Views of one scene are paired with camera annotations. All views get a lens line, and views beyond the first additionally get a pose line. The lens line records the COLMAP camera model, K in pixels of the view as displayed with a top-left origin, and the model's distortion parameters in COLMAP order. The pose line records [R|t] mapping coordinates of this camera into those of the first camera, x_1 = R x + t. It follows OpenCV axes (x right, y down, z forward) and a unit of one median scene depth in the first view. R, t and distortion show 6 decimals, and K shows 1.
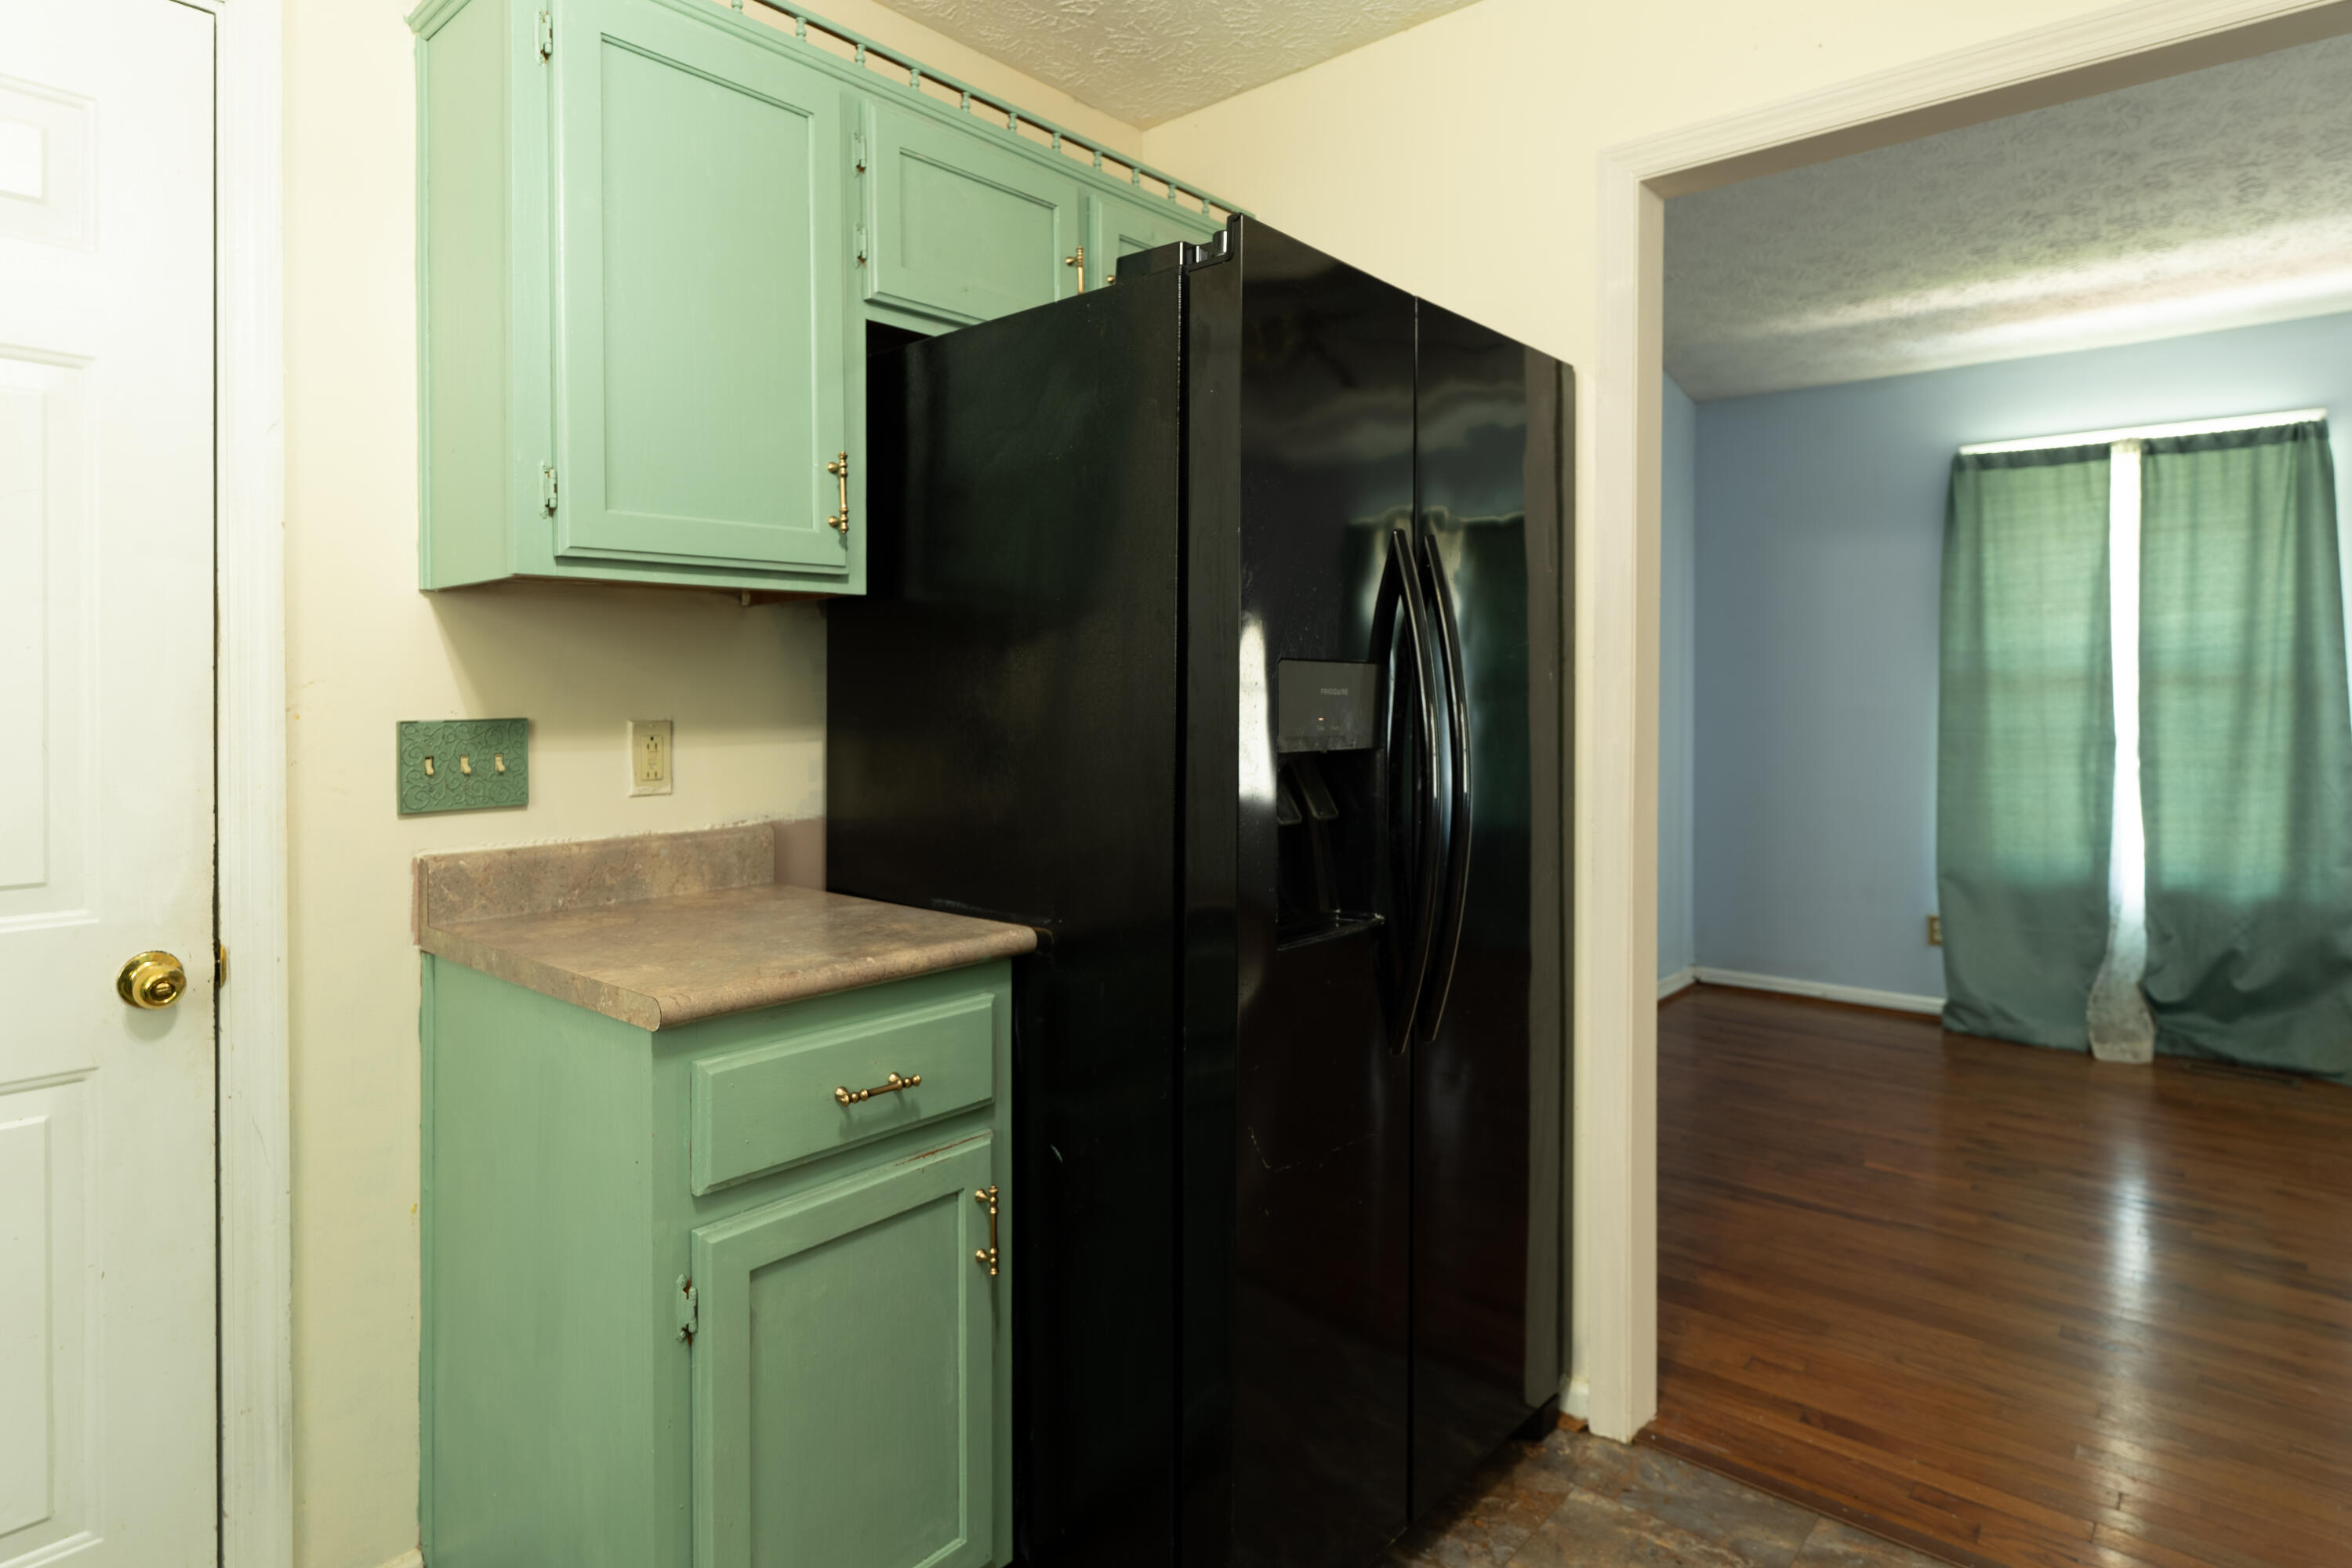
lens RADIAL K [[1300.1, 0, 1177.3], [0, 1300.1, 698.3], [0, 0, 1]] dist [0.001258, 0.000192]
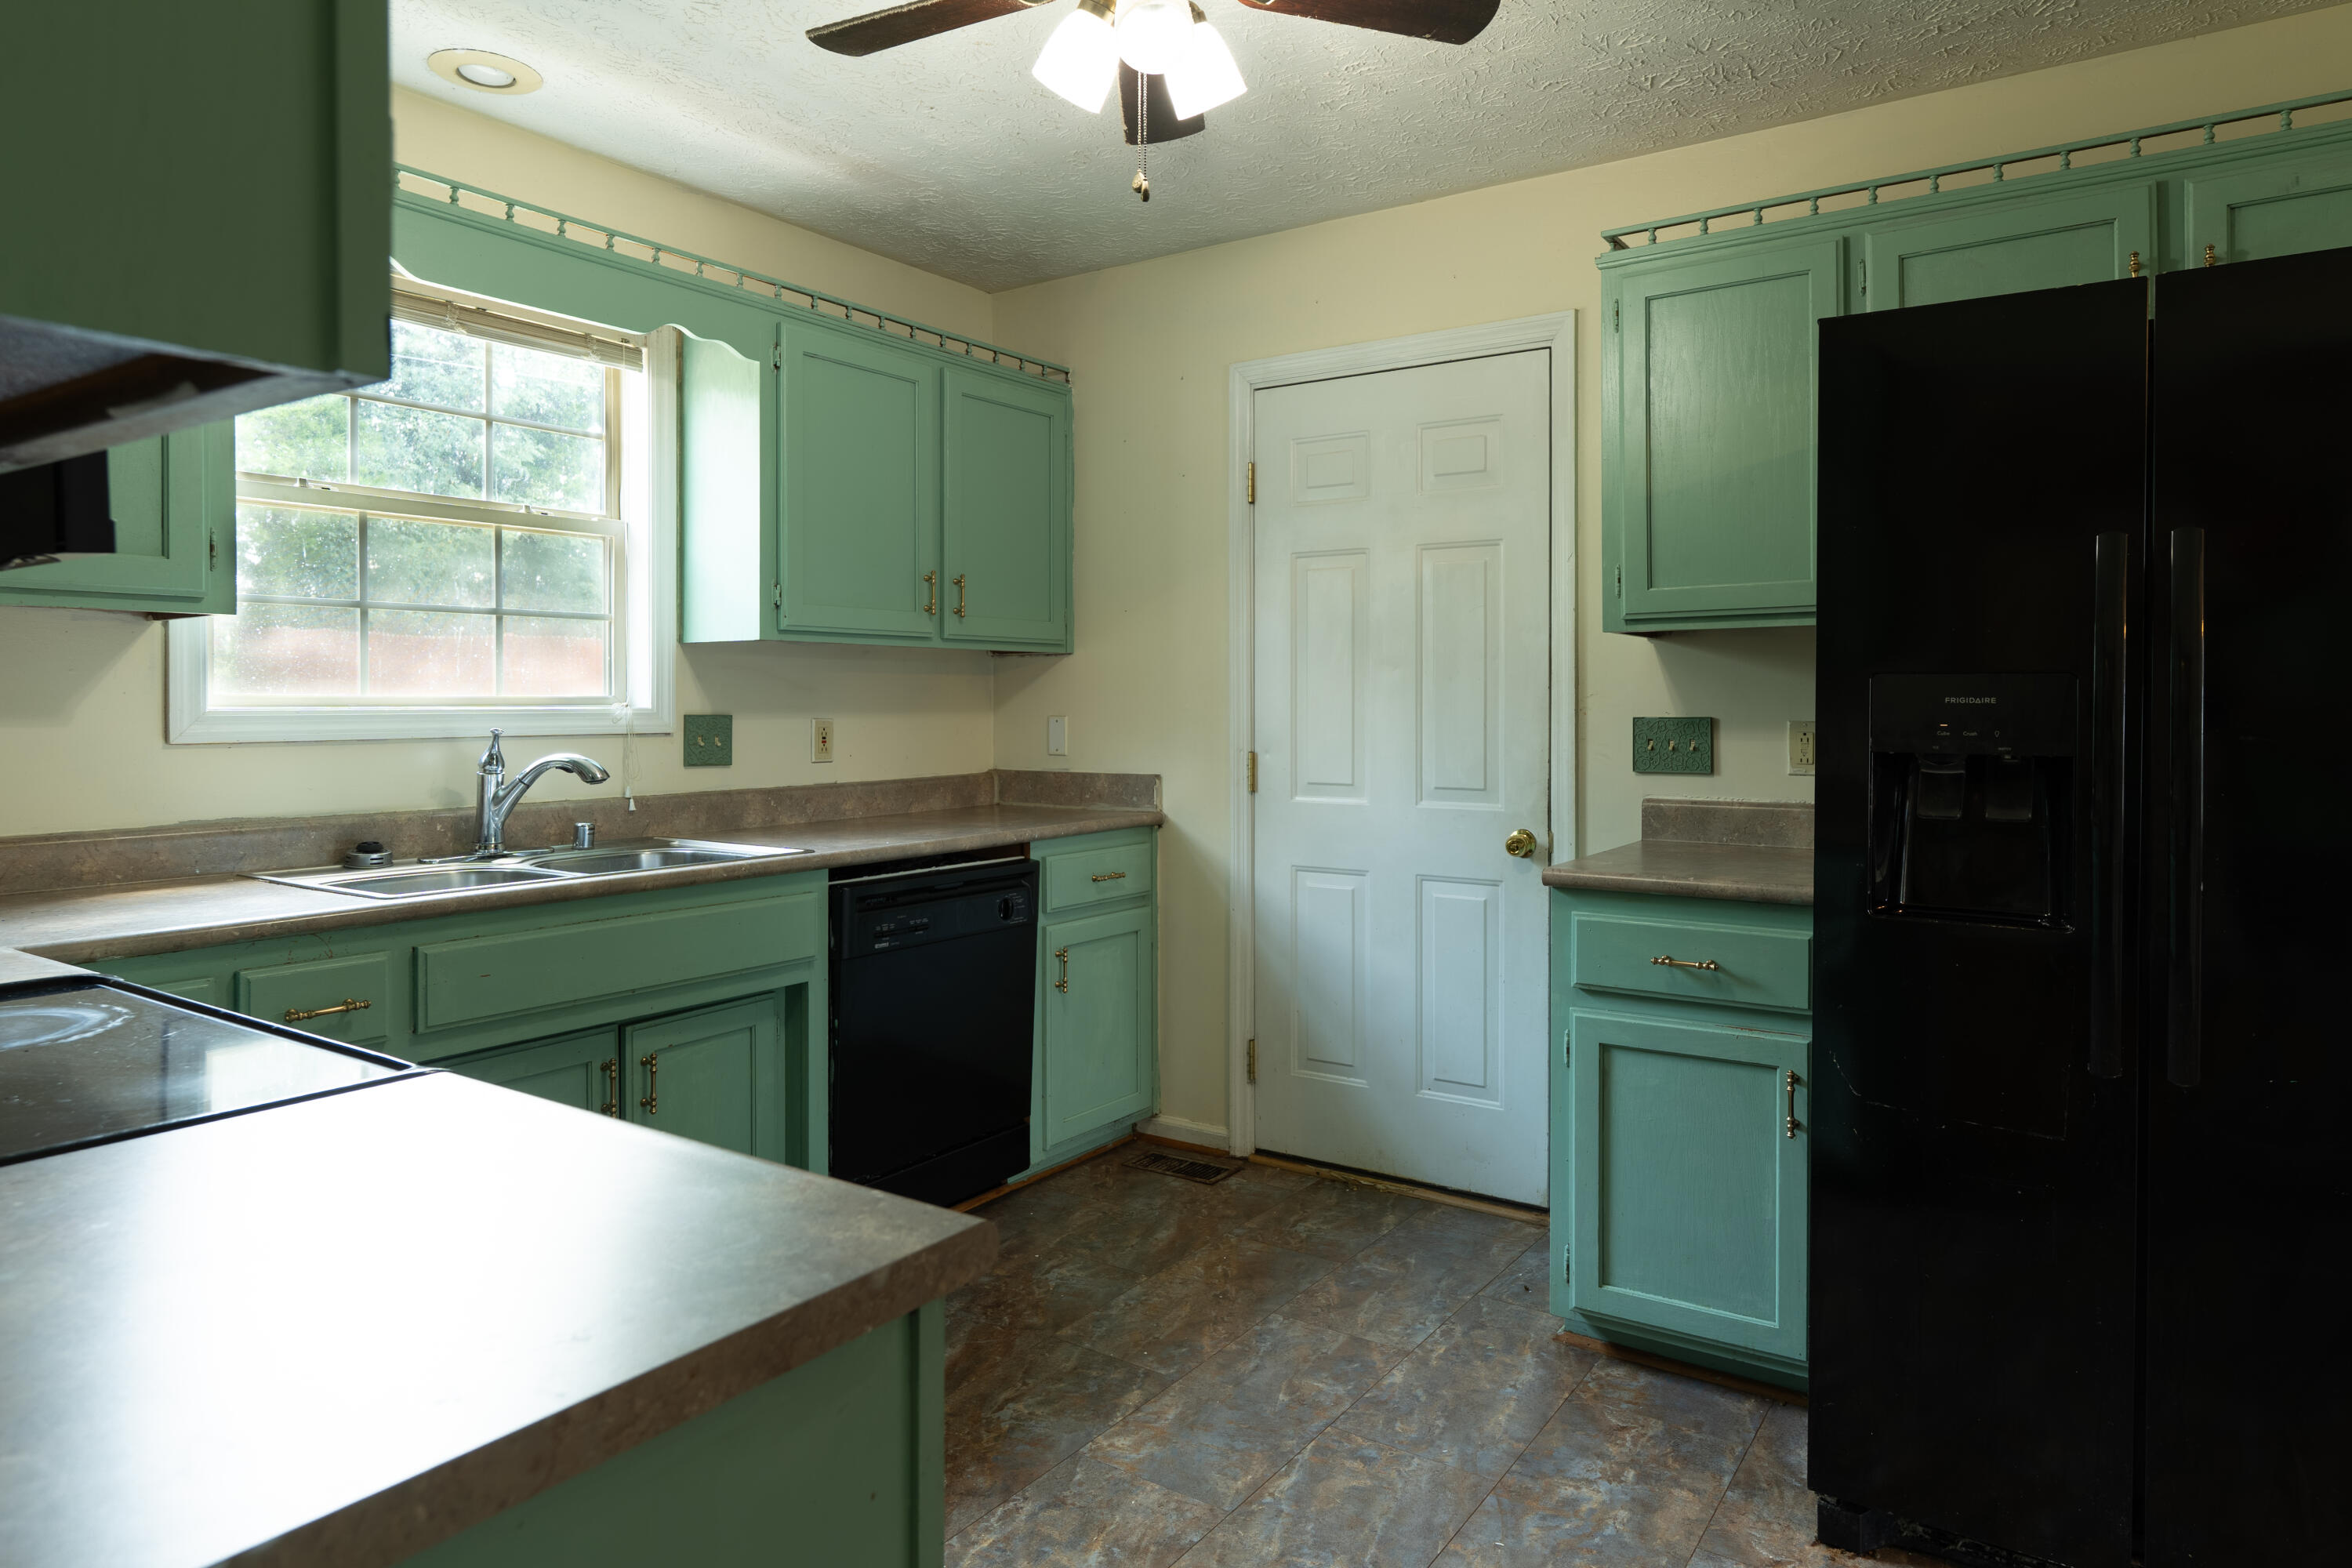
lens RADIAL K [[1427.3, 0, 1178.0], [0, 1427.3, 708.7], [0, 0, 1]] dist [-0.000199, -0.000046]
pose [[0.103788, 0.006121, -0.994581, 1.213188], [-0.006155, 0.999966, 0.005512, -0.000623], [0.994580, 0.005549, 0.103822, 0.212571]]
